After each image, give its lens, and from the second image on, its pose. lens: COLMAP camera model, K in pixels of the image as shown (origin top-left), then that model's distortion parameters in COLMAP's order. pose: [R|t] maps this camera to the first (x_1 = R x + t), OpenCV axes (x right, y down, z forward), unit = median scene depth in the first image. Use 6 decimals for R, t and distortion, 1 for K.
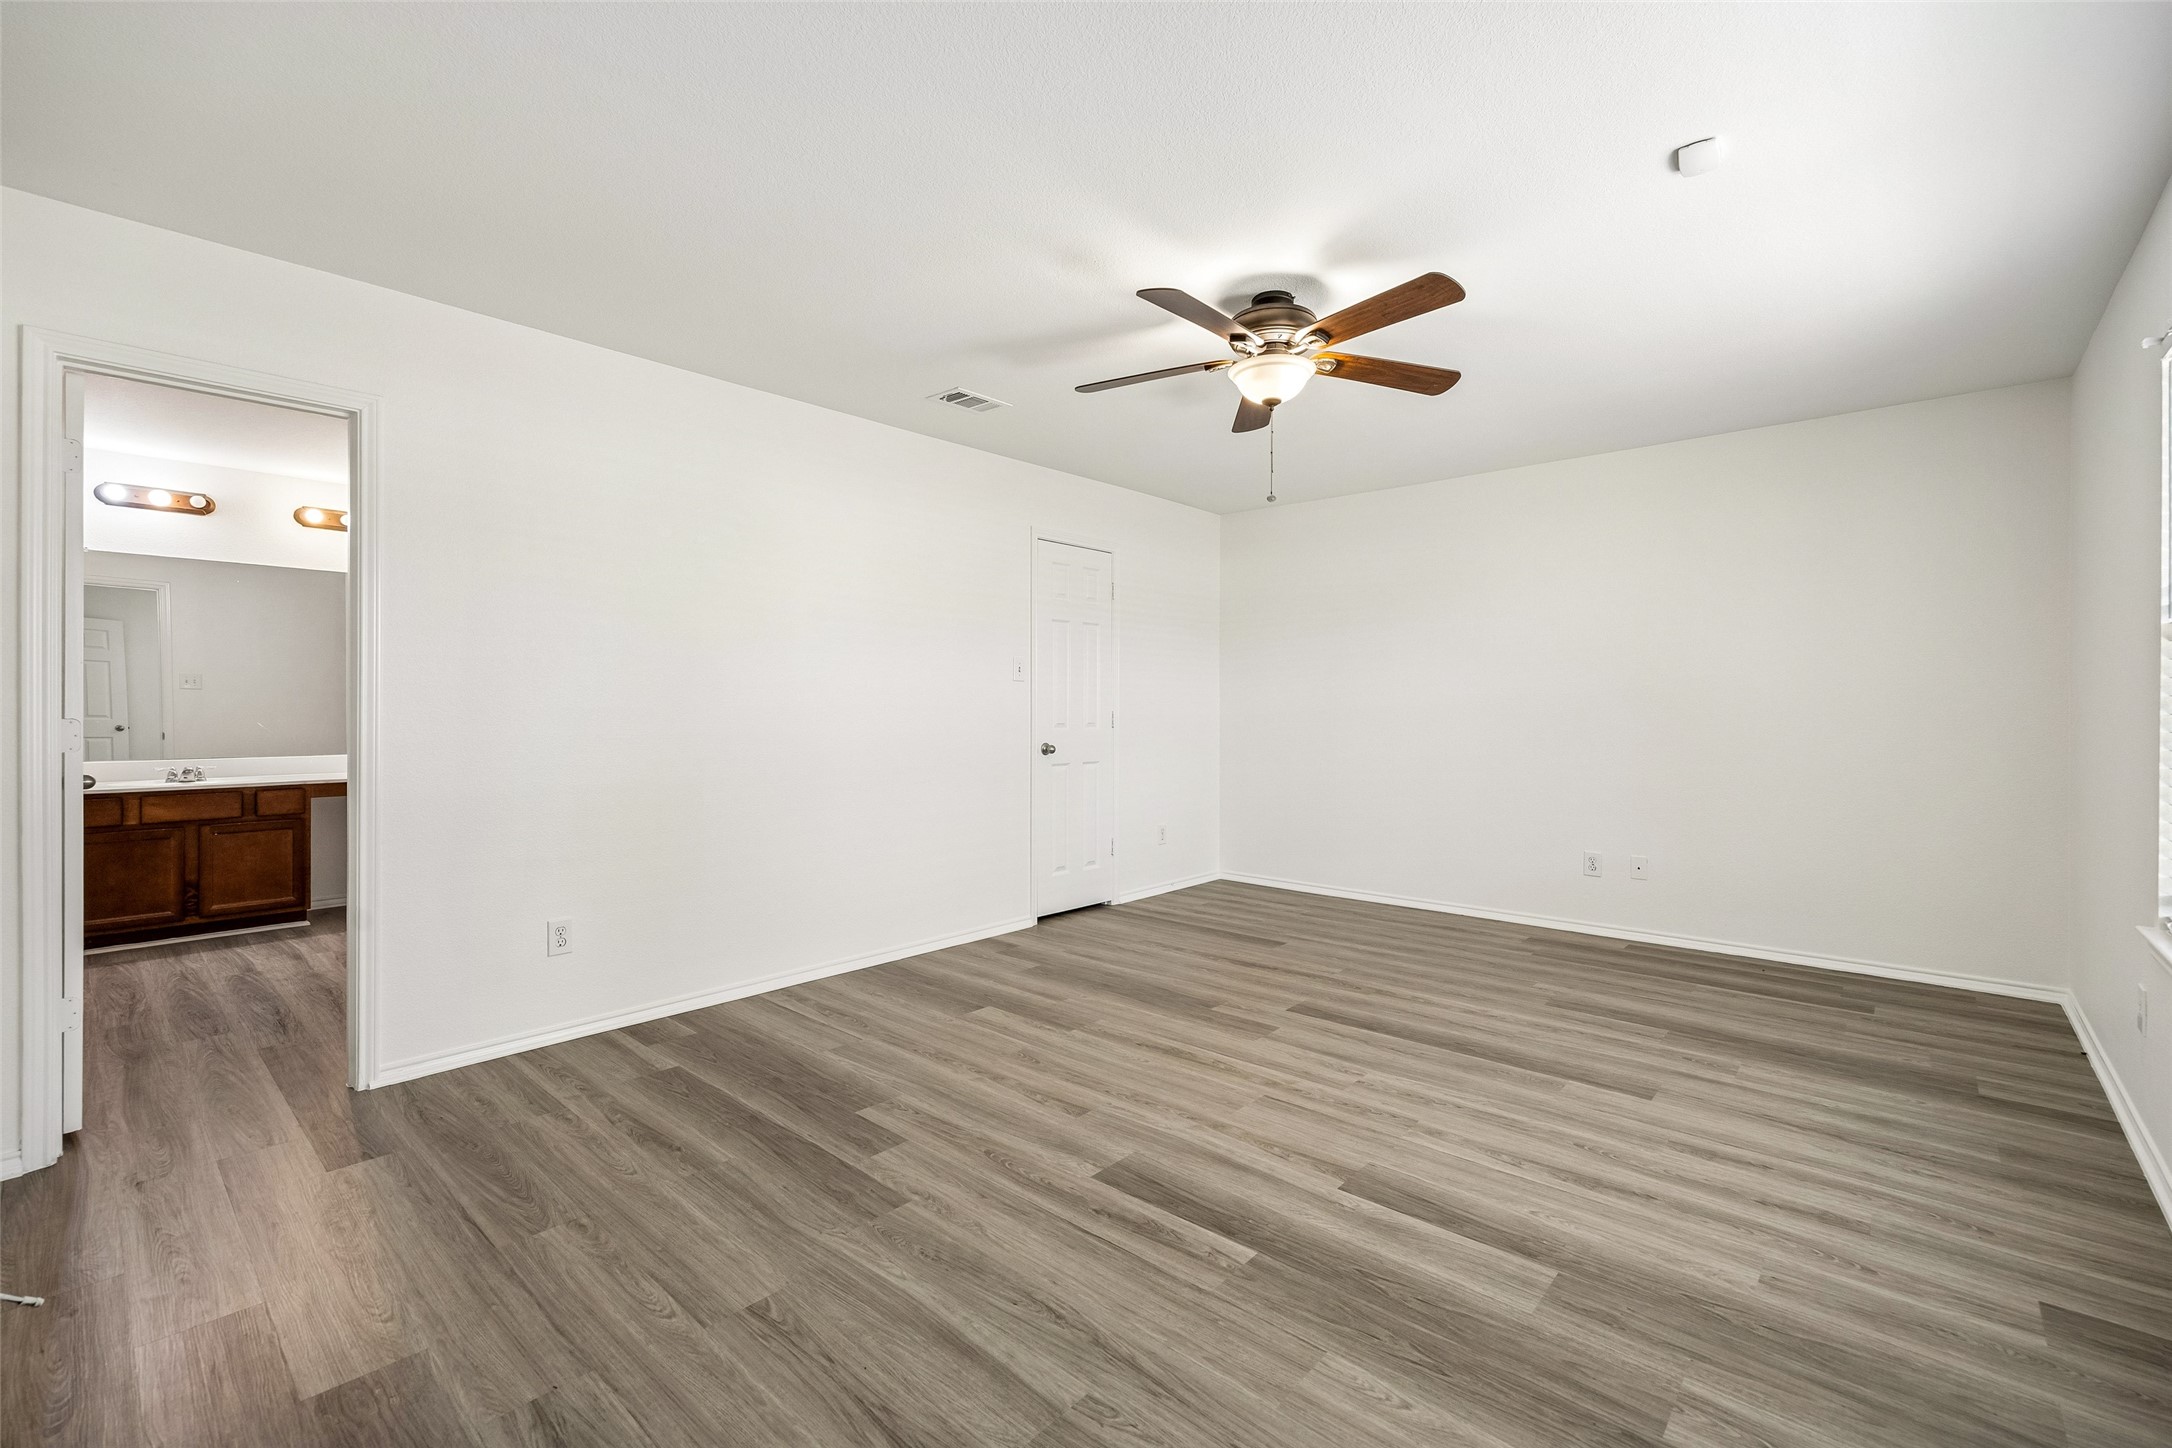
lens RADIAL K [[926.8, 0, 1073.1], [0, 926.8, 690.3], [0, 0, 1]] dist [-0.013012, 0.002857]
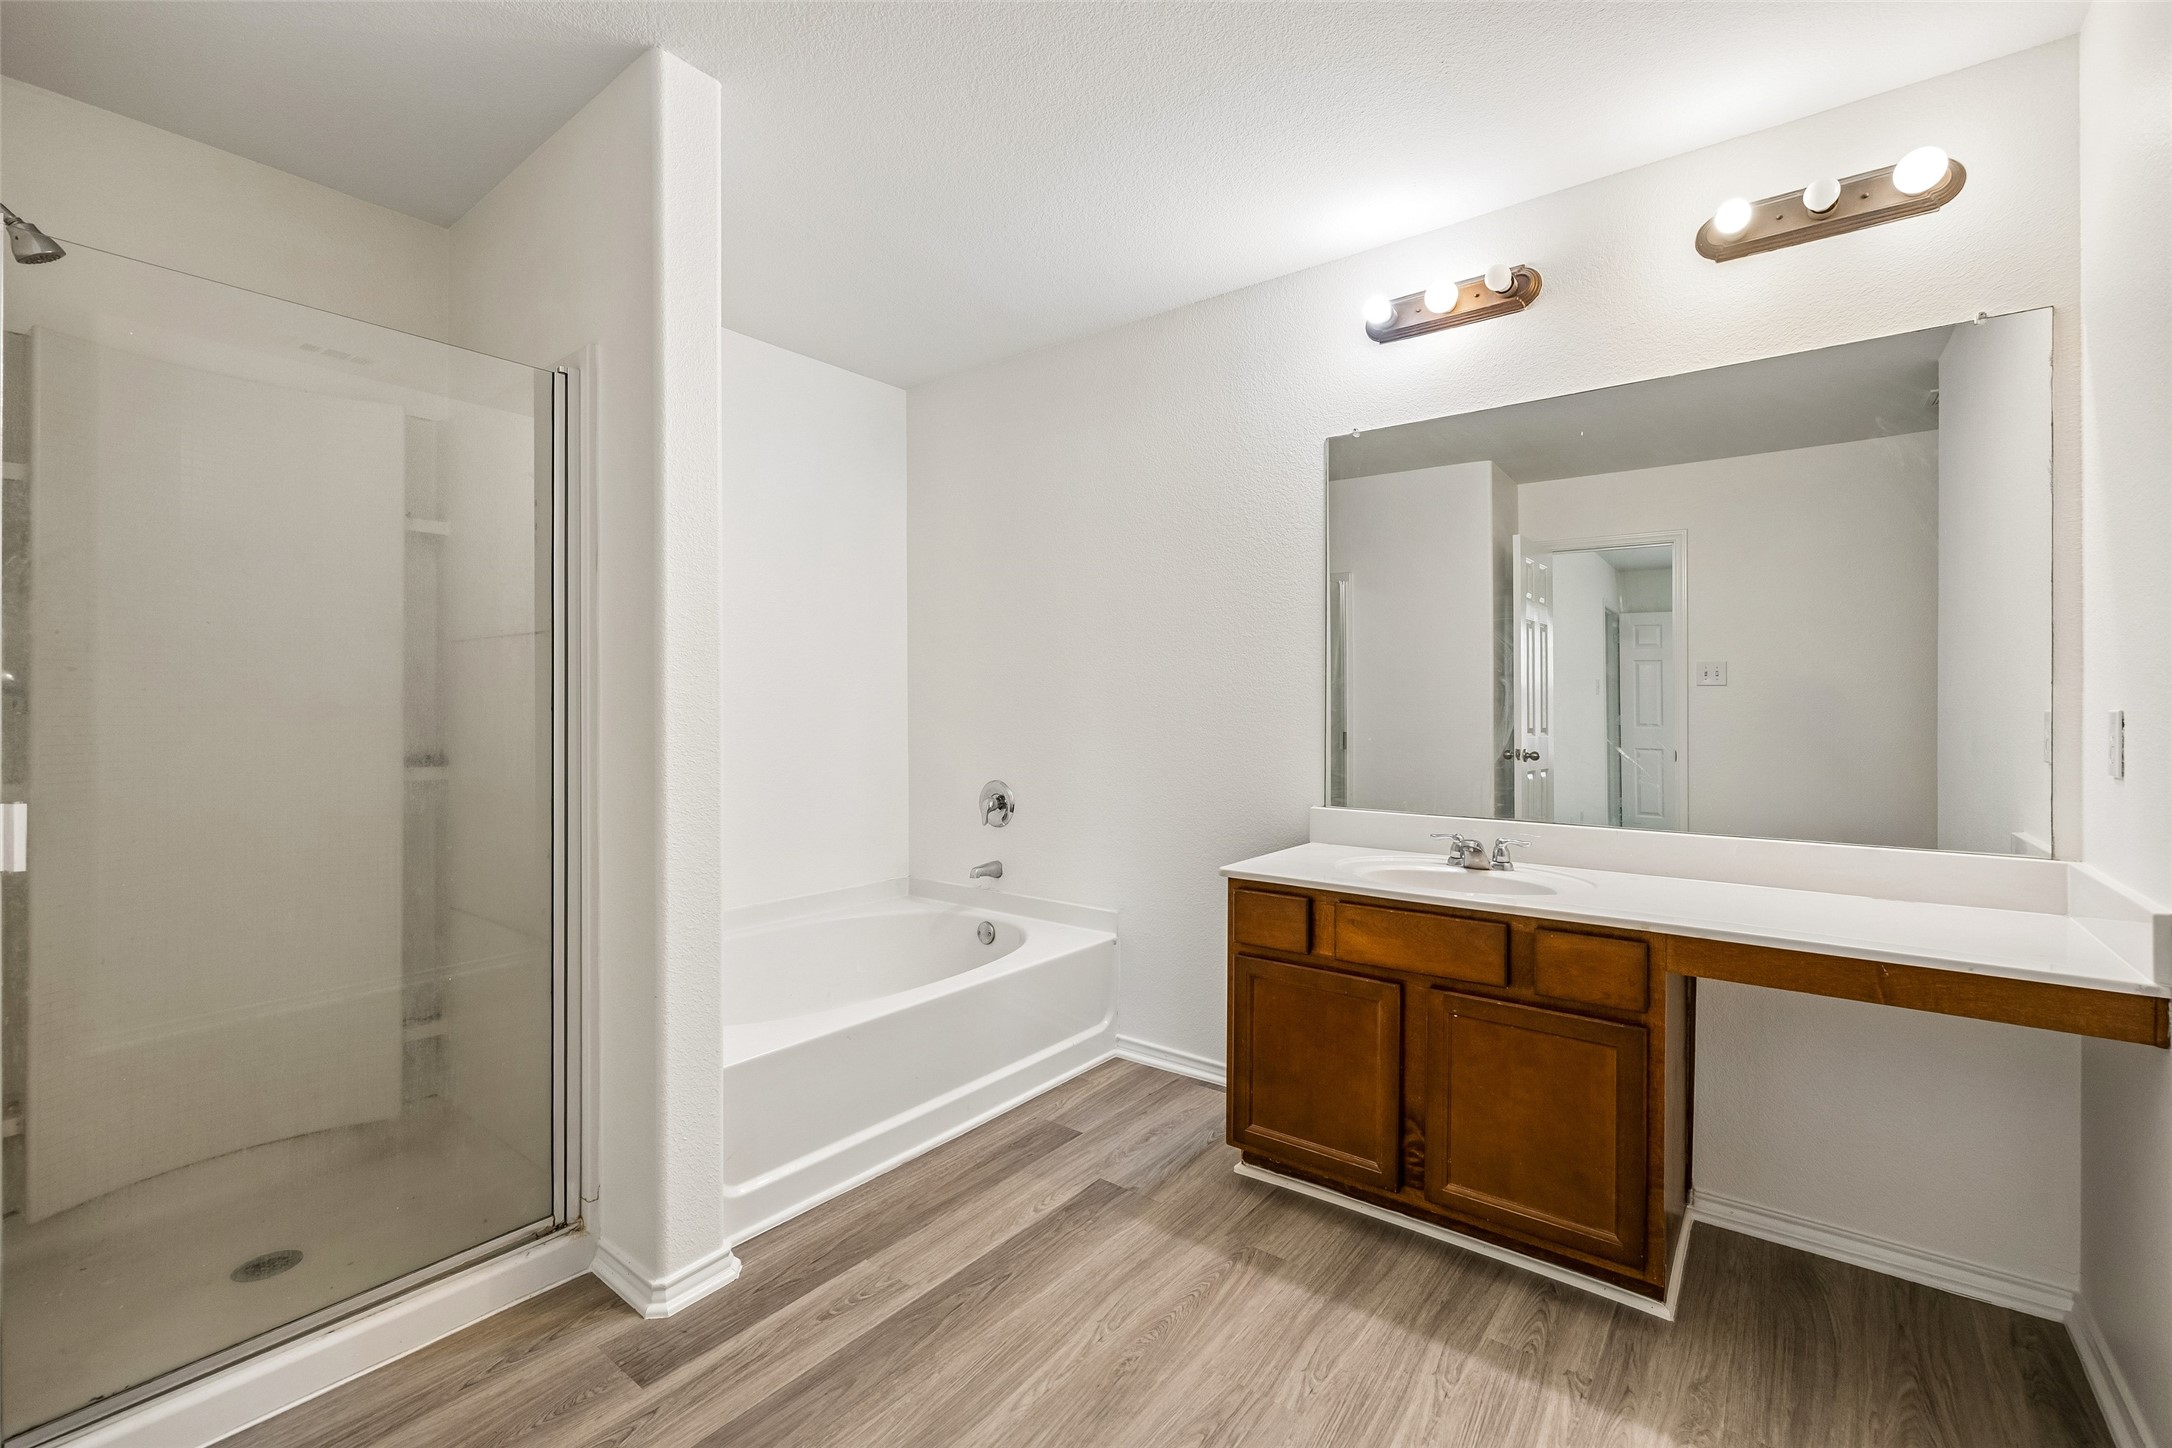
lens RADIAL K [[926.8, 0, 1077.6], [0, 926.8, 713.4], [0, 0, 1]] dist [-0.013012, 0.002857]
pose [[0.074196, 0.003117, -0.997239, -0.520424], [0.016365, 0.999857, 0.004342, 0.012926], [0.997109, -0.016642, 0.074134, 0.792691]]
